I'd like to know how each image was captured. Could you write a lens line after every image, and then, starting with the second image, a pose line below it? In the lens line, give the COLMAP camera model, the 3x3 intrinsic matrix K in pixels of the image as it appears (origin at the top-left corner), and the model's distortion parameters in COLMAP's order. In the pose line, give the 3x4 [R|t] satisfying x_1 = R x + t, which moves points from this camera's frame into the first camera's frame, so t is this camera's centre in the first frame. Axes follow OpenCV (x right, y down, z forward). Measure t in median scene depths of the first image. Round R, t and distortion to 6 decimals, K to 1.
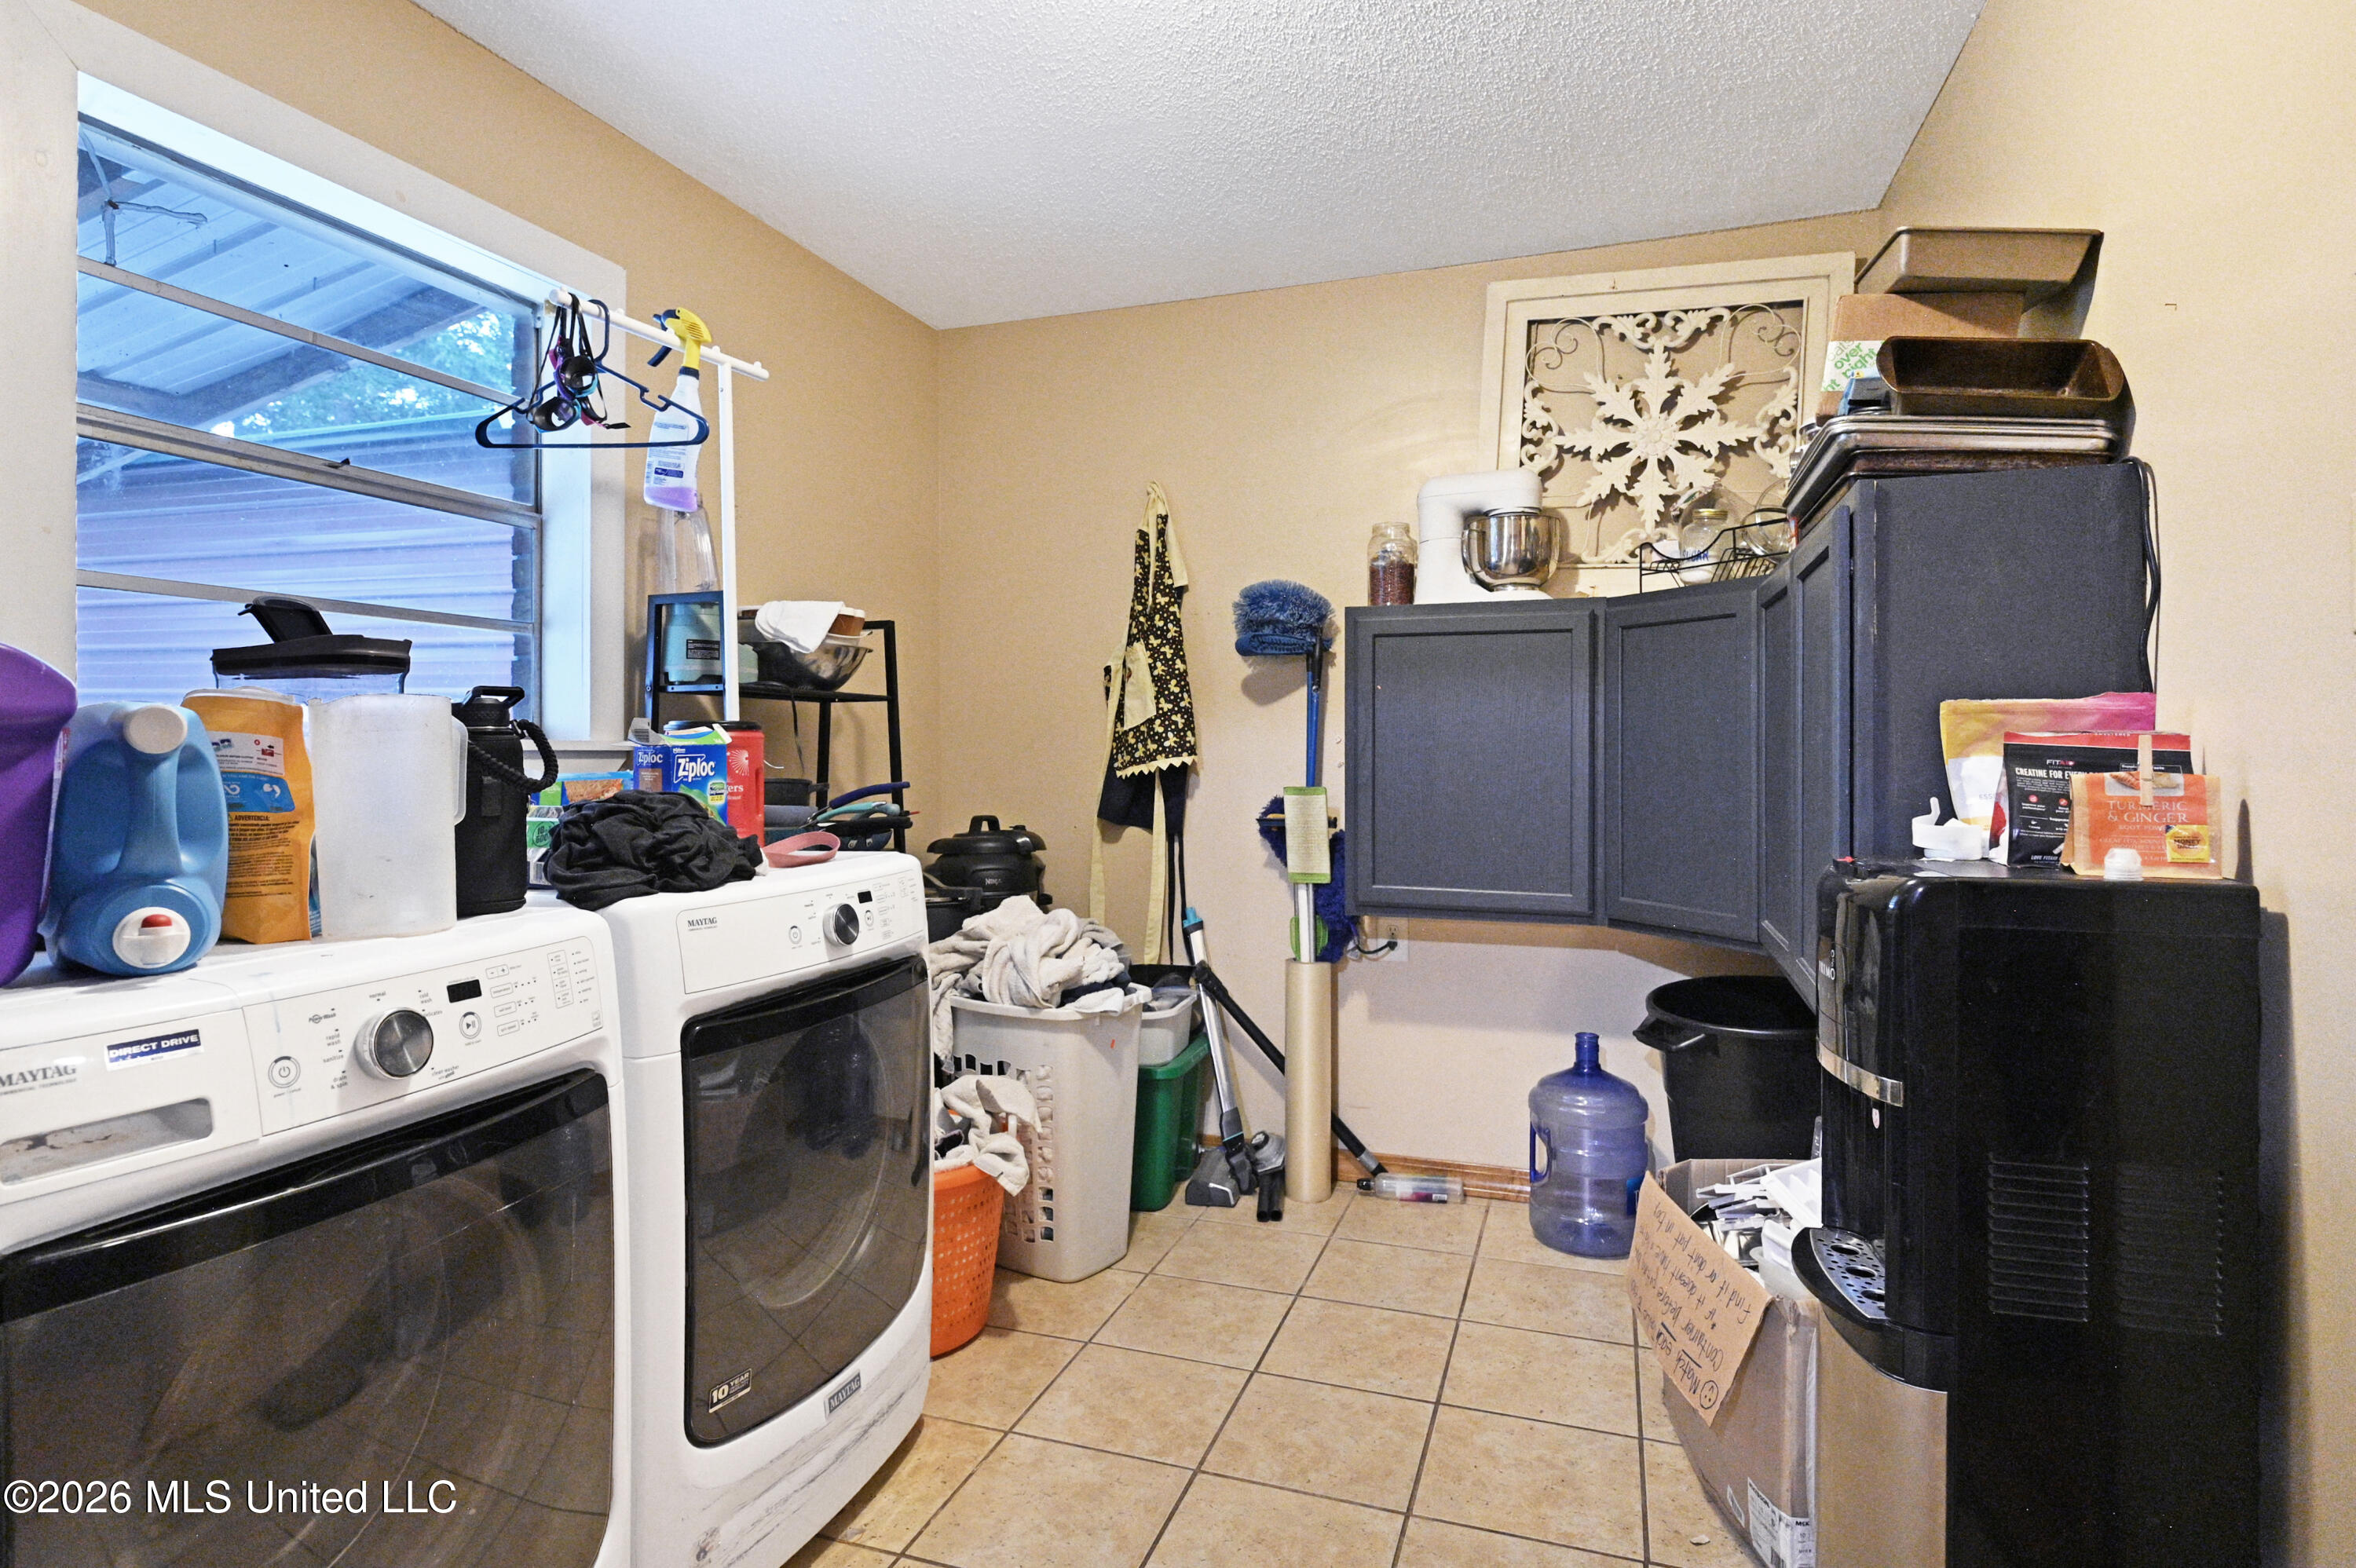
lens RADIAL K [[1235.8, 0, 1138.7], [0, 1235.8, 749.0], [0, 0, 1]] dist [-0.000868, -0.003373]
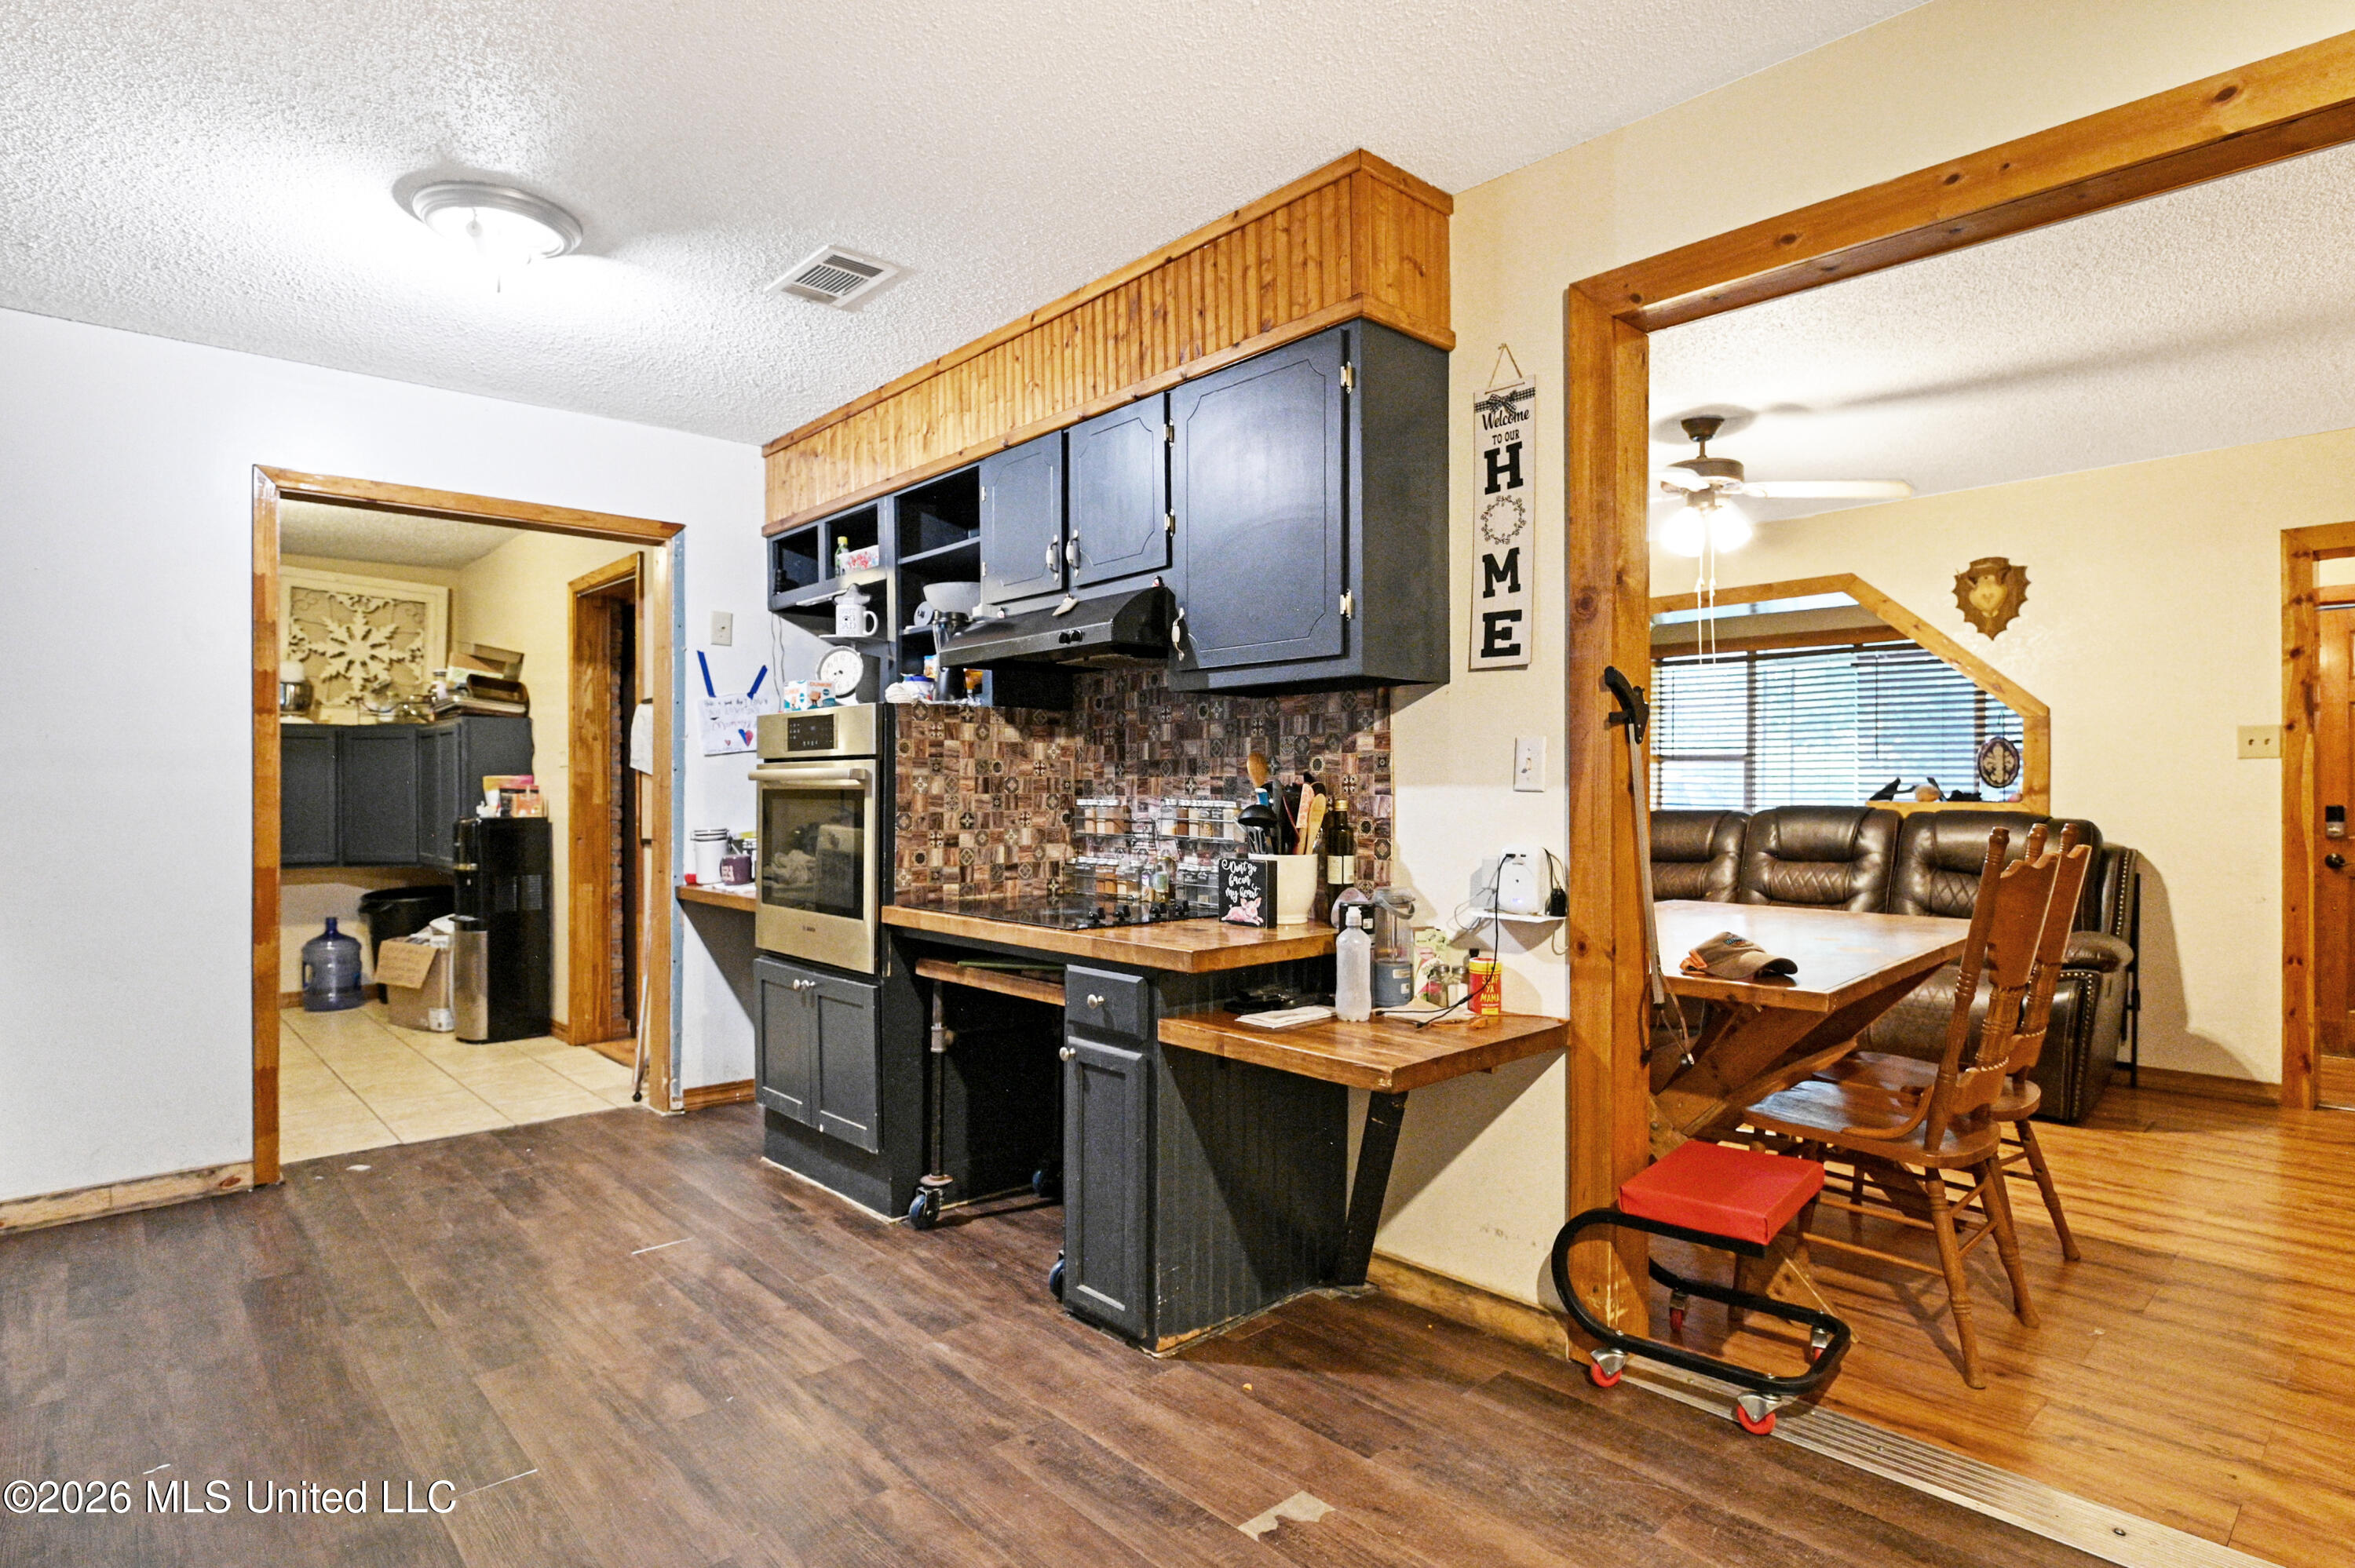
lens RADIAL K [[1235.2, 0, 1174.7], [0, 1235.2, 784.0], [0, 0, 1]] dist [-0.000868, -0.003373]
pose [[0.459336, -0.001981, 0.888261, -0.883508], [0.007403, 0.999971, -0.001598, 0.003566], [-0.888232, 0.007310, 0.459337, -1.330143]]
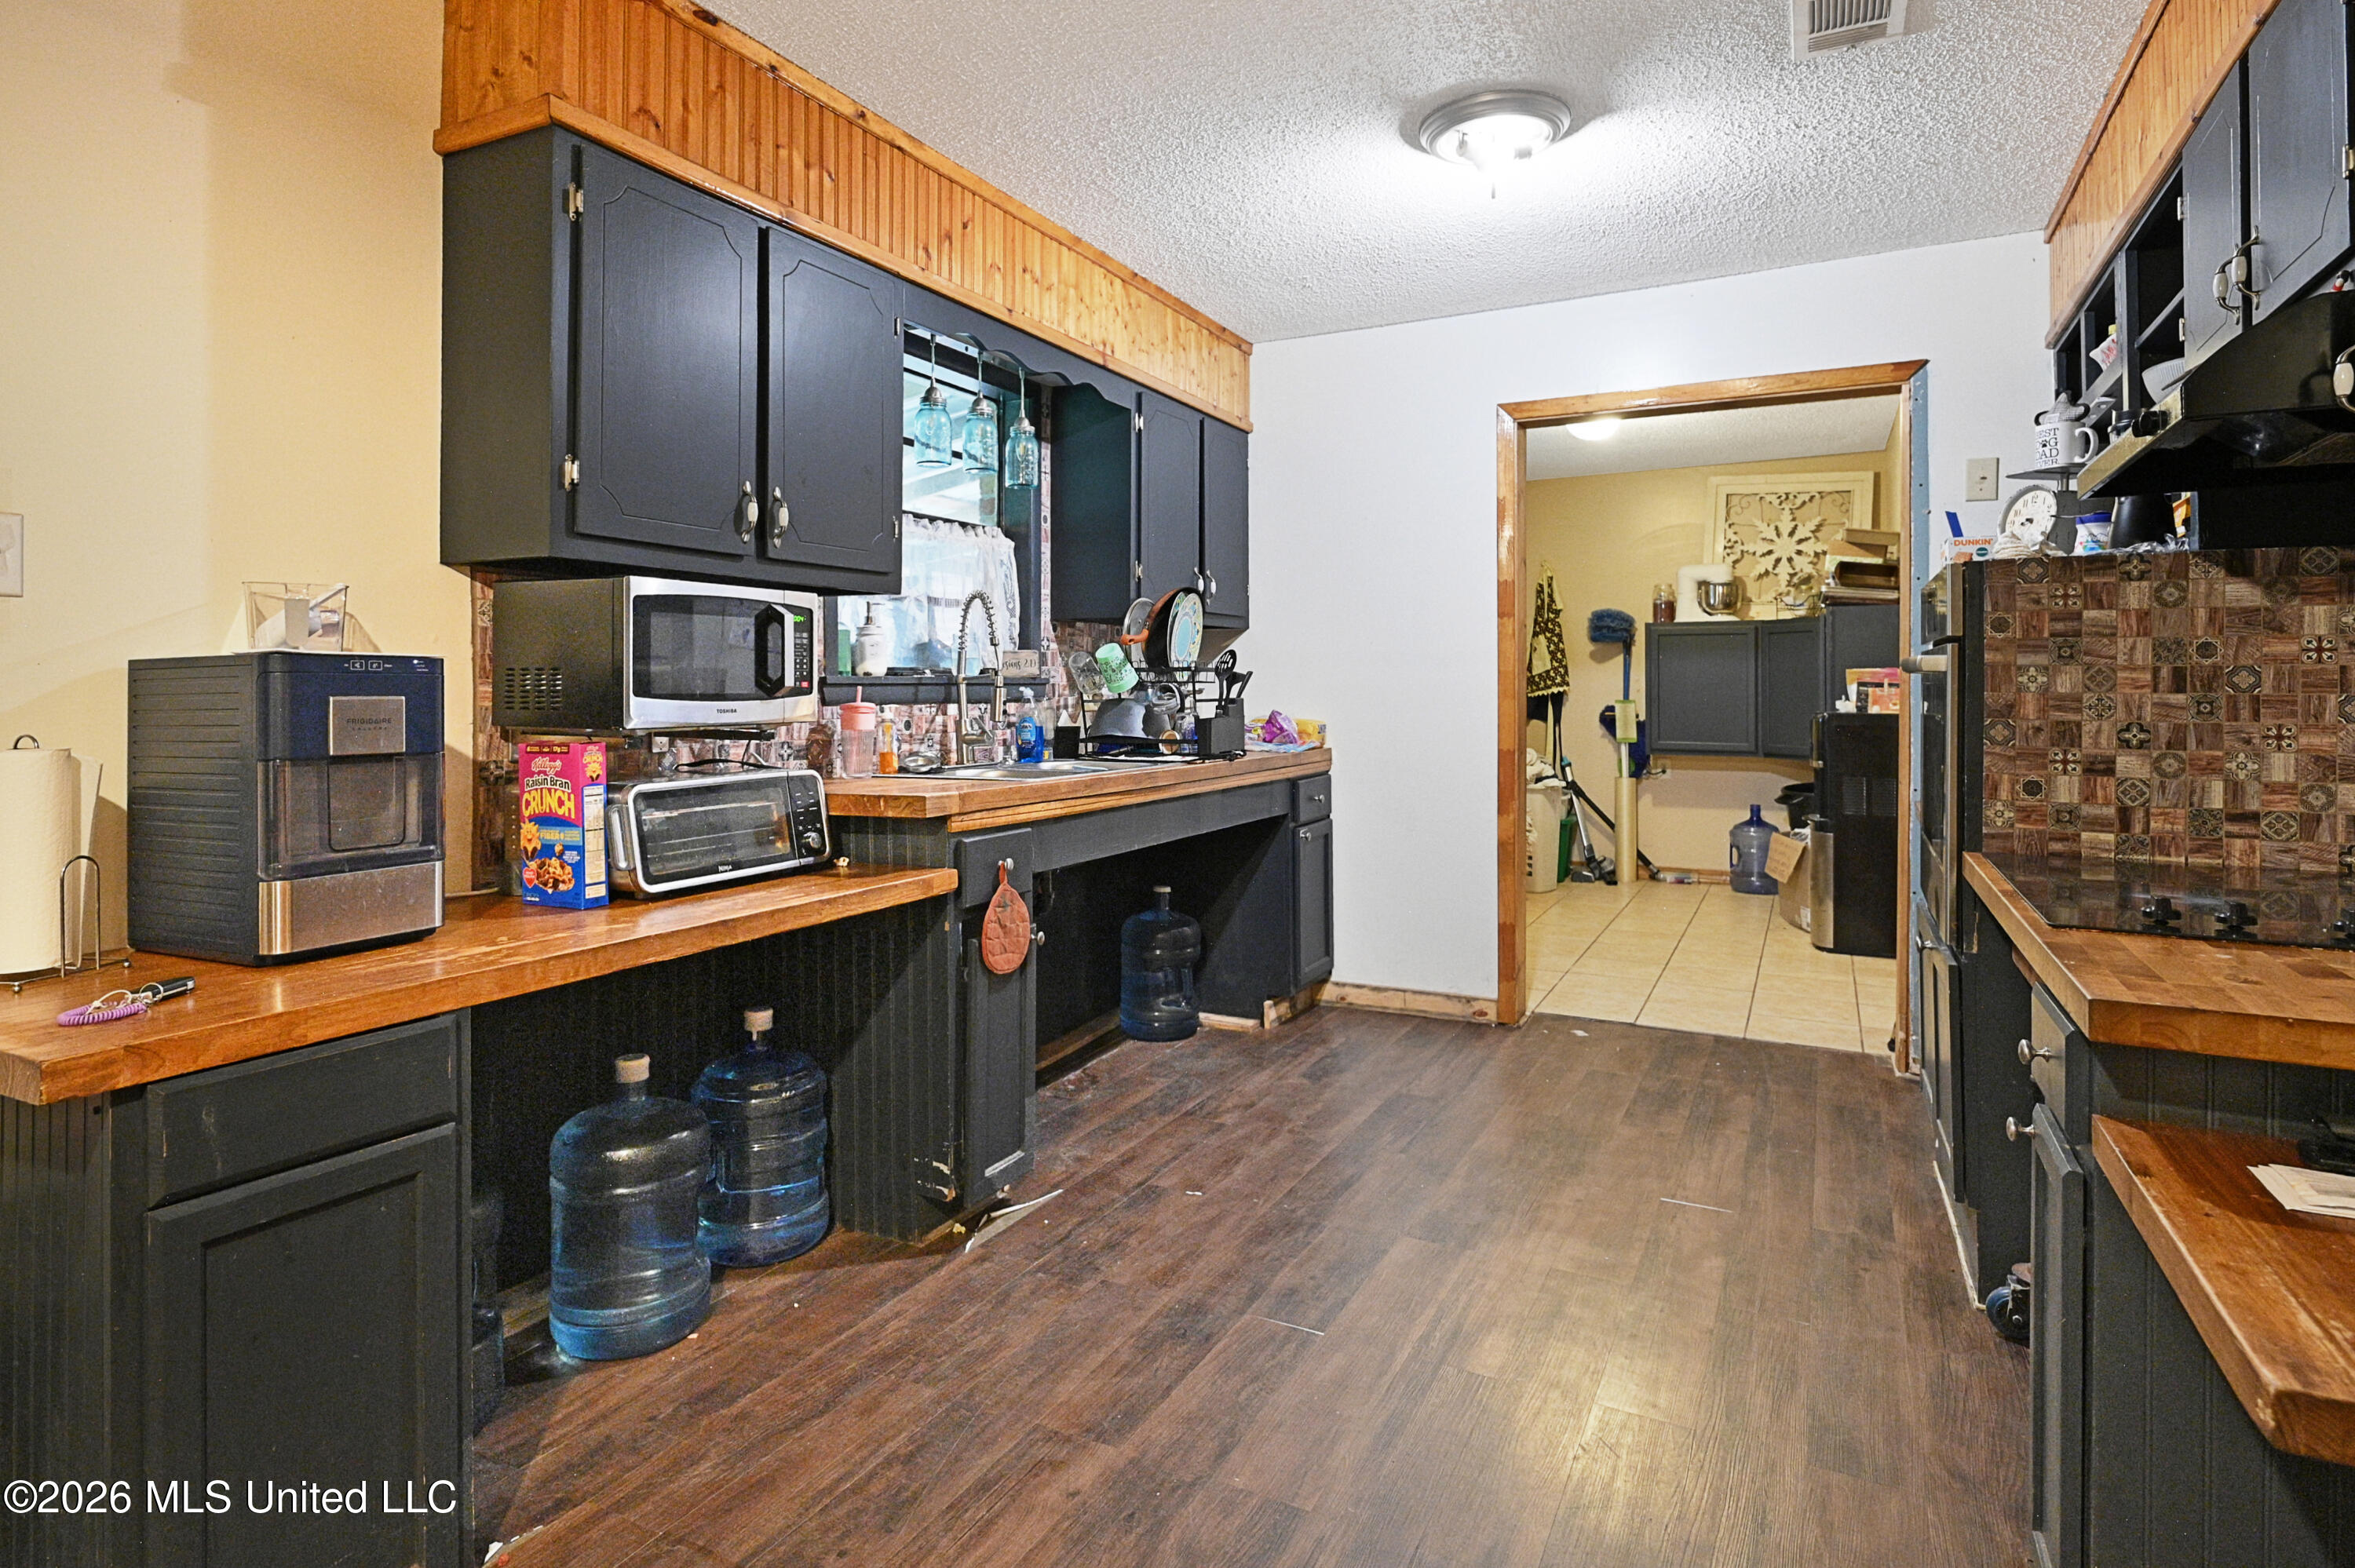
lens RADIAL K [[1235.2, 0, 1143.8], [0, 1235.2, 676.5], [0, 0, 1]] dist [-0.000868, -0.003373]
pose [[0.990727, -0.003318, -0.135827, -0.449816], [0.002173, 0.999961, -0.008576, 0.004555], [0.135851, 0.008202, 0.990695, -1.424110]]
